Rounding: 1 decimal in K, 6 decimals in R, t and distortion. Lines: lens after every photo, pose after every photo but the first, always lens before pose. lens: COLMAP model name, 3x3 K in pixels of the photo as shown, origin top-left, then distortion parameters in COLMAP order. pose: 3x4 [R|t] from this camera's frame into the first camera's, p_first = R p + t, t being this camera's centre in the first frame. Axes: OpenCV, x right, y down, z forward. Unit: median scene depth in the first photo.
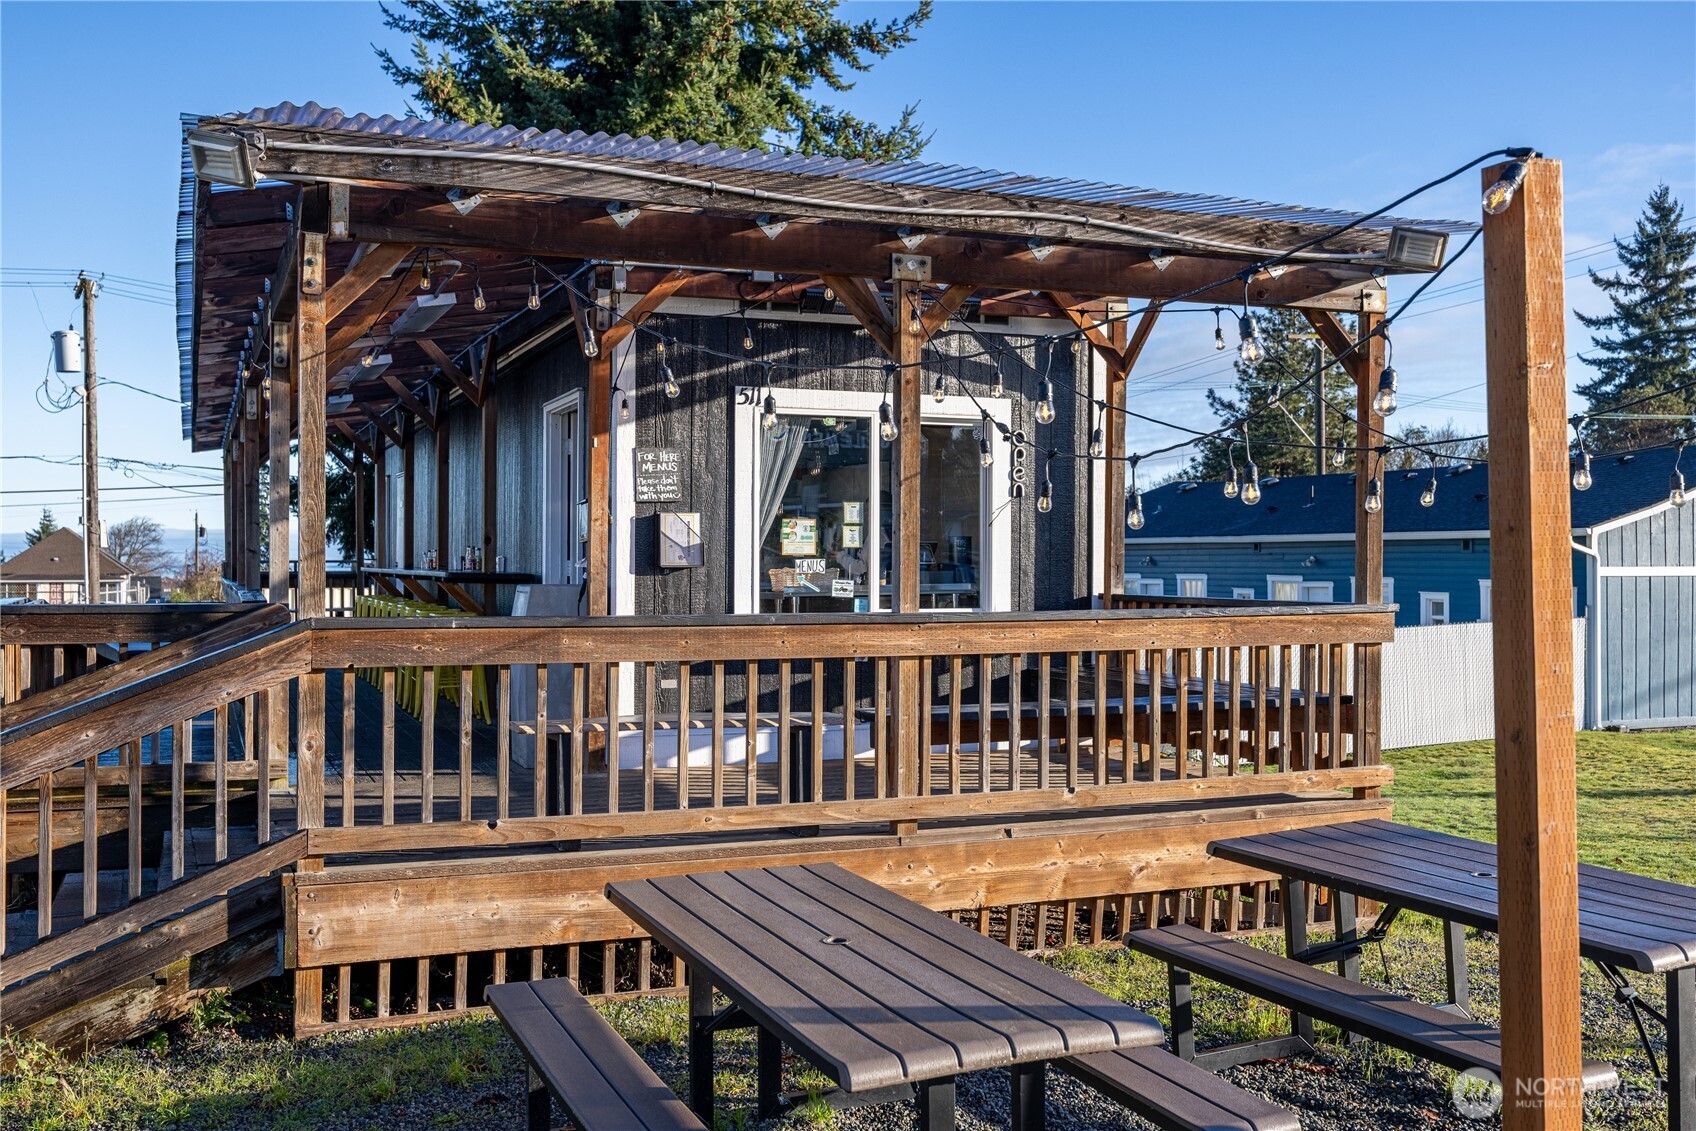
lens RADIAL K [[1607.7, 0, 832.5], [0, 1607.7, 563.6], [0, 0, 1]] dist [-0.004965, 0.000000]
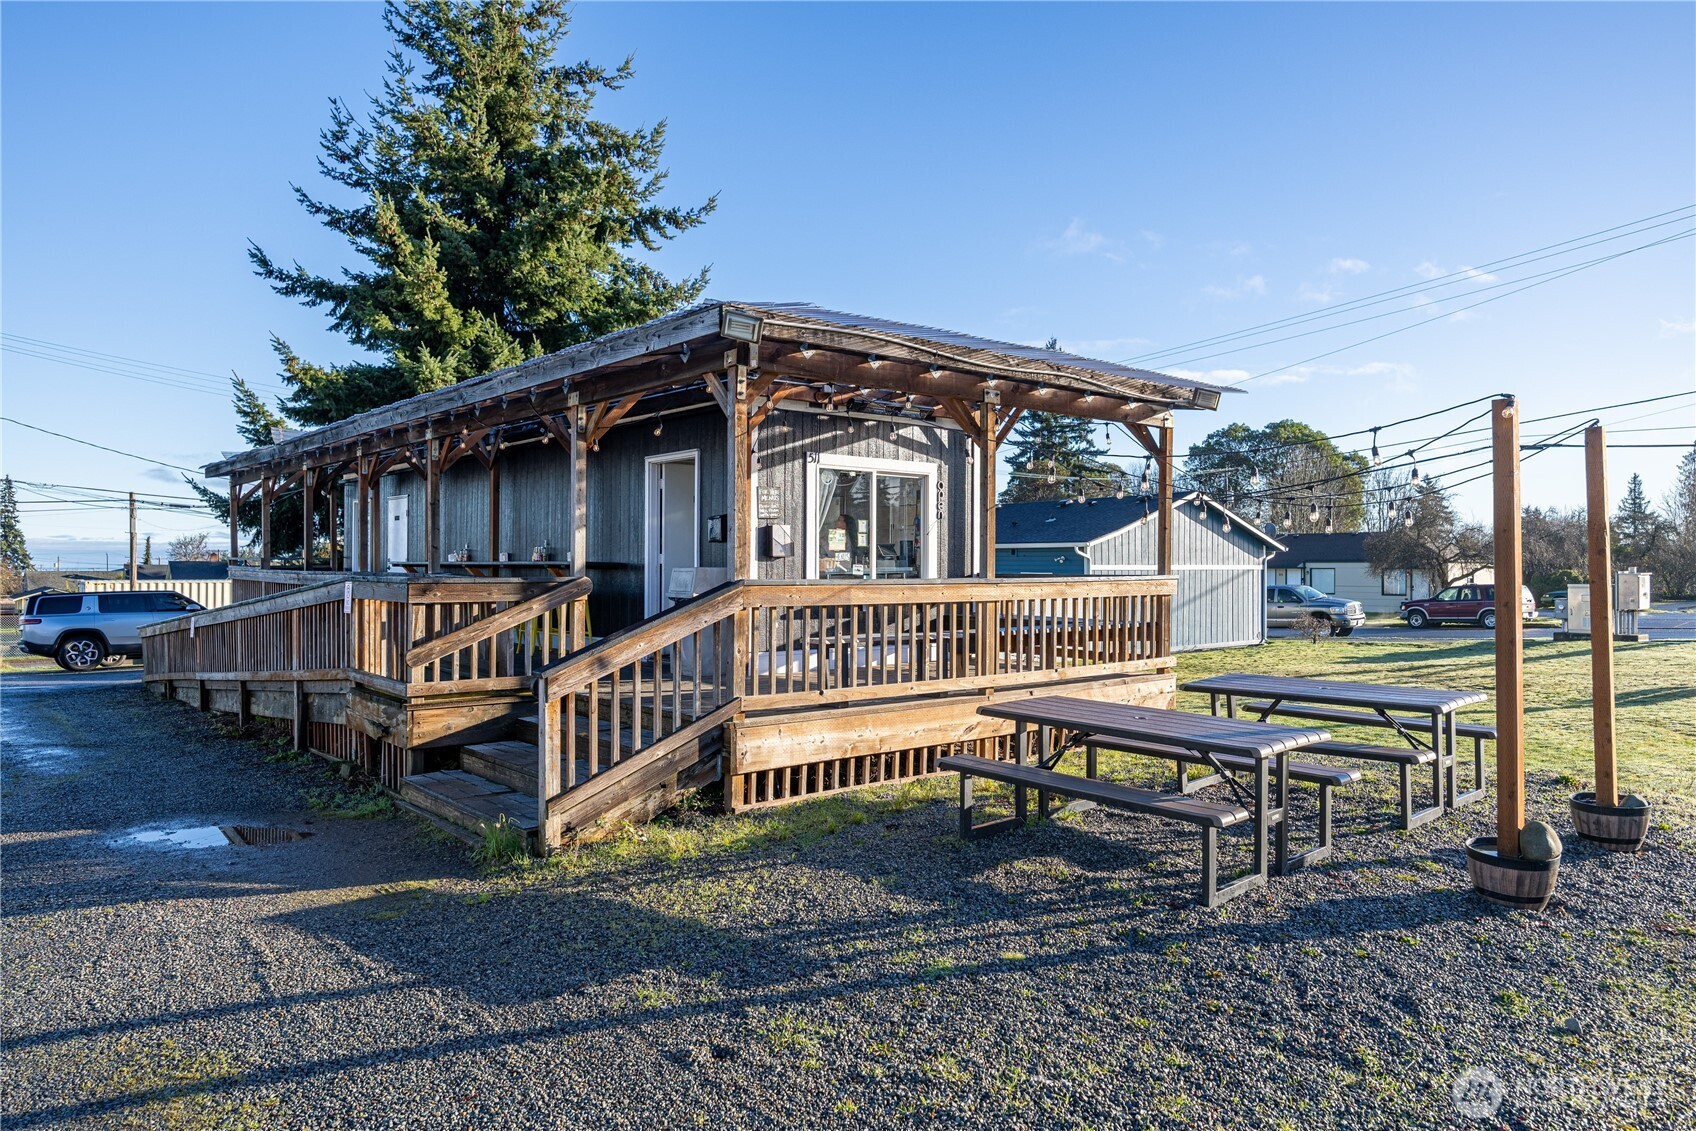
lens RADIAL K [[1101.6, 0, 868.5], [0, 1101.6, 565.7], [0, 0, 1]] dist [-0.007048, 0.000550]
pose [[0.945618, 0.000657, 0.325280, -0.389145], [-0.000205, 0.999999, -0.001422, 0.013324], [-0.325281, 0.001277, 0.945617, -0.139333]]
